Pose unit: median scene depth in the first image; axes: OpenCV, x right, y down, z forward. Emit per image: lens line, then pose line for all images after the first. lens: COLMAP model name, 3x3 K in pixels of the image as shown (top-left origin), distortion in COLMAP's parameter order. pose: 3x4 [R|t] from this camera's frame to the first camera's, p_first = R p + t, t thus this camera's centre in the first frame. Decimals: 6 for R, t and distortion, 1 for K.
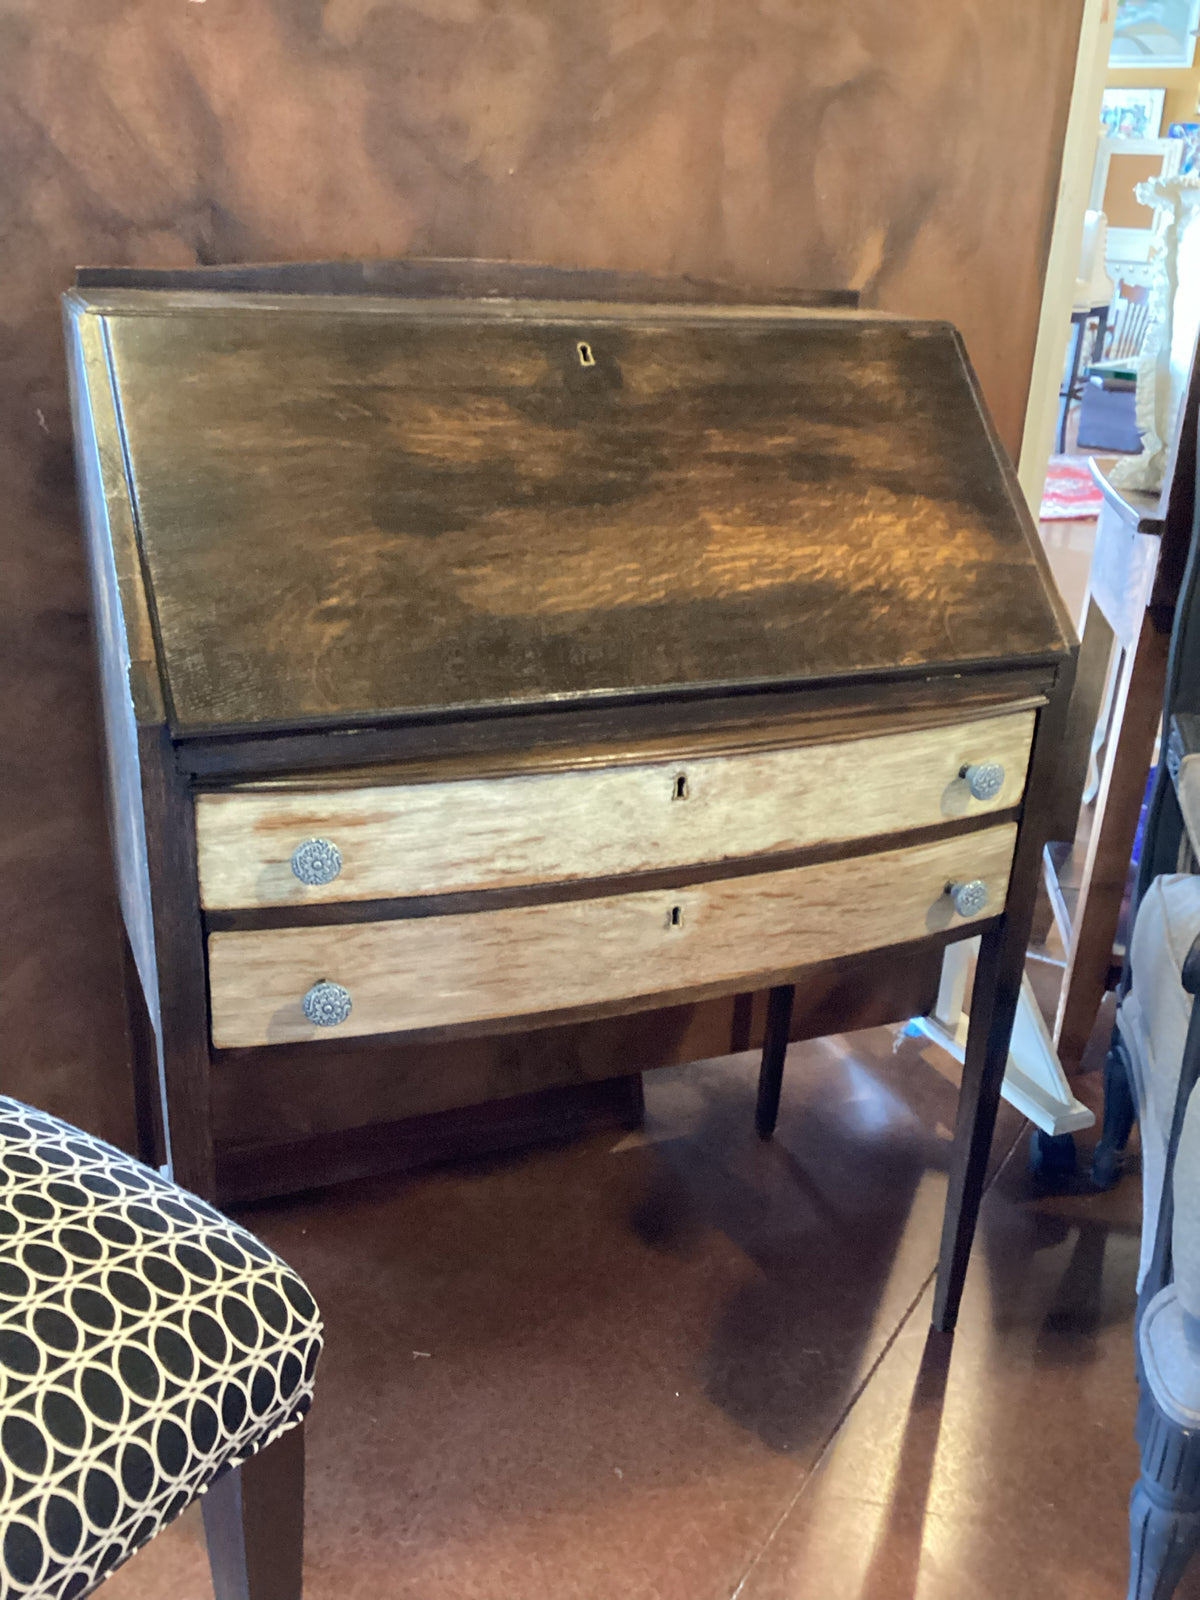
lens RADIAL K [[1231.9, 0, 611.8], [0, 1231.9, 814.5], [0, 0, 1]] dist [0.022694, -0.047322]
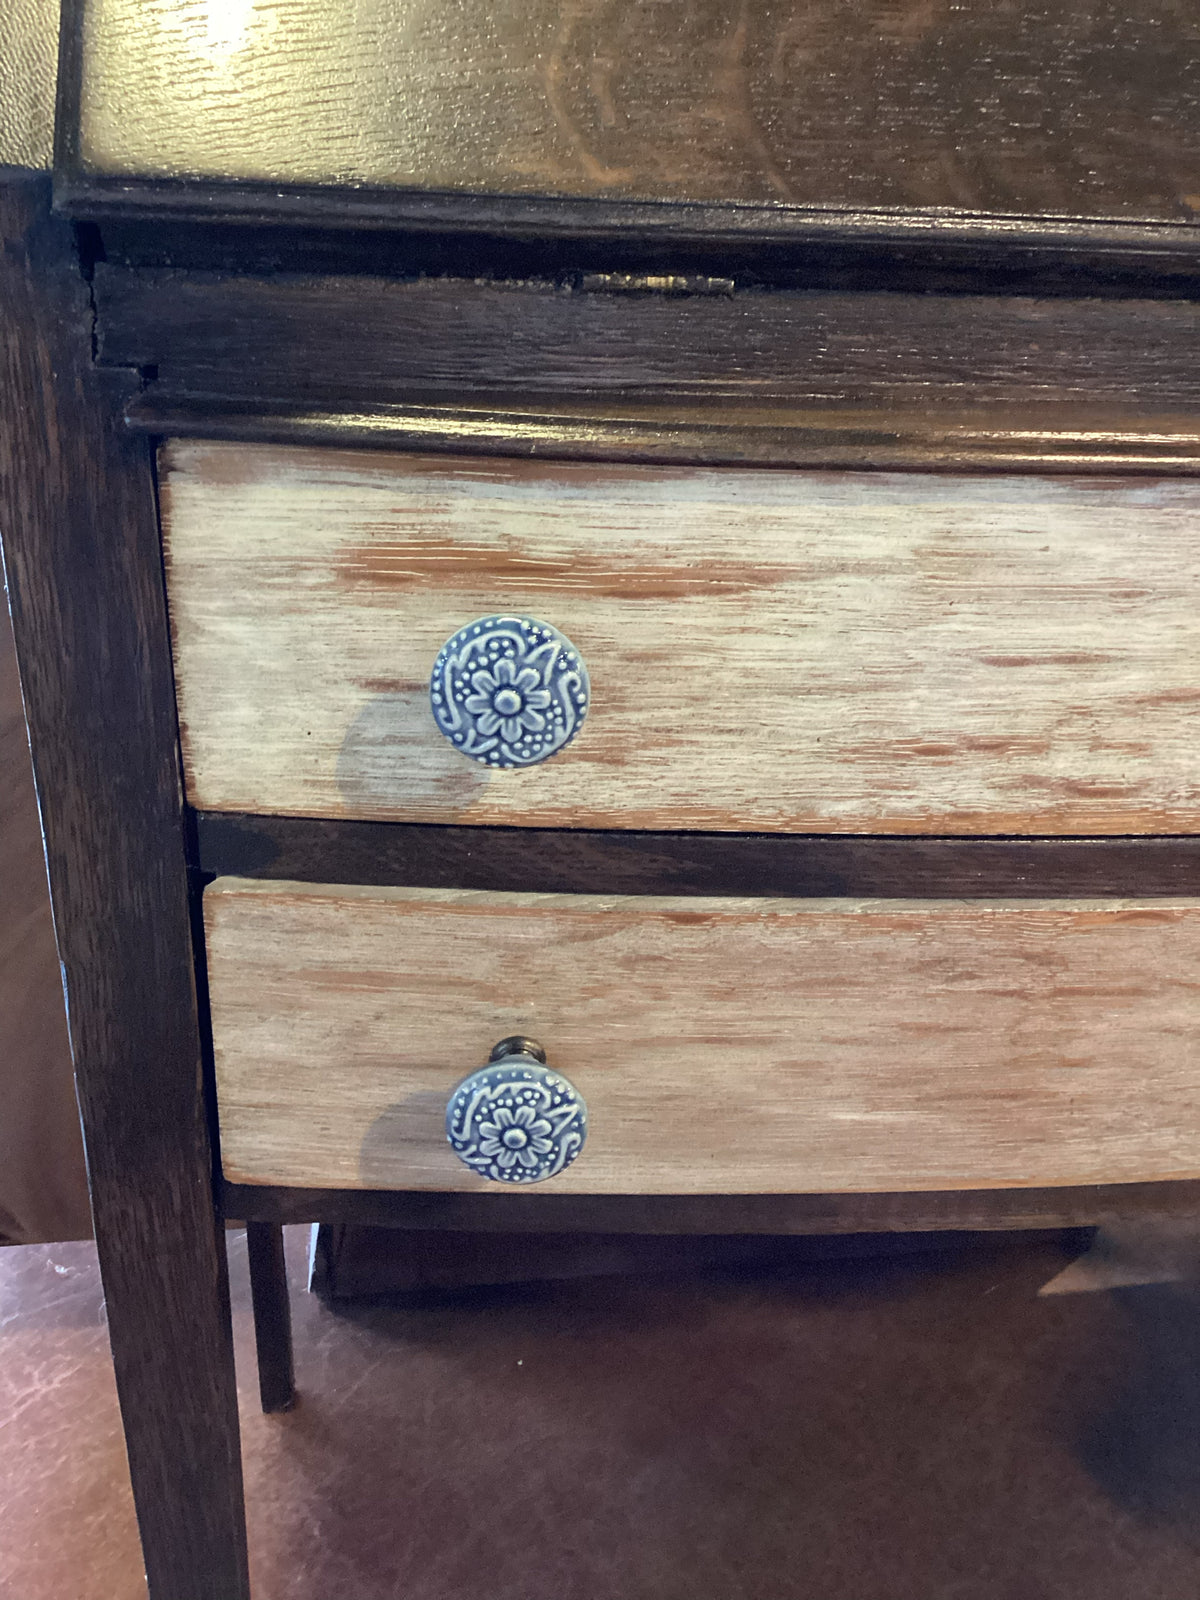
lens RADIAL K [[1231.9, 0, 603.4], [0, 1231.9, 805.3], [0, 0, 1]] dist [0.022694, -0.047322]
pose [[0.961602, 0.103101, -0.254345, -0.127841], [-0.088501, 0.993737, 0.068224, 0.041037], [0.259786, -0.043095, 0.964704, 0.670462]]
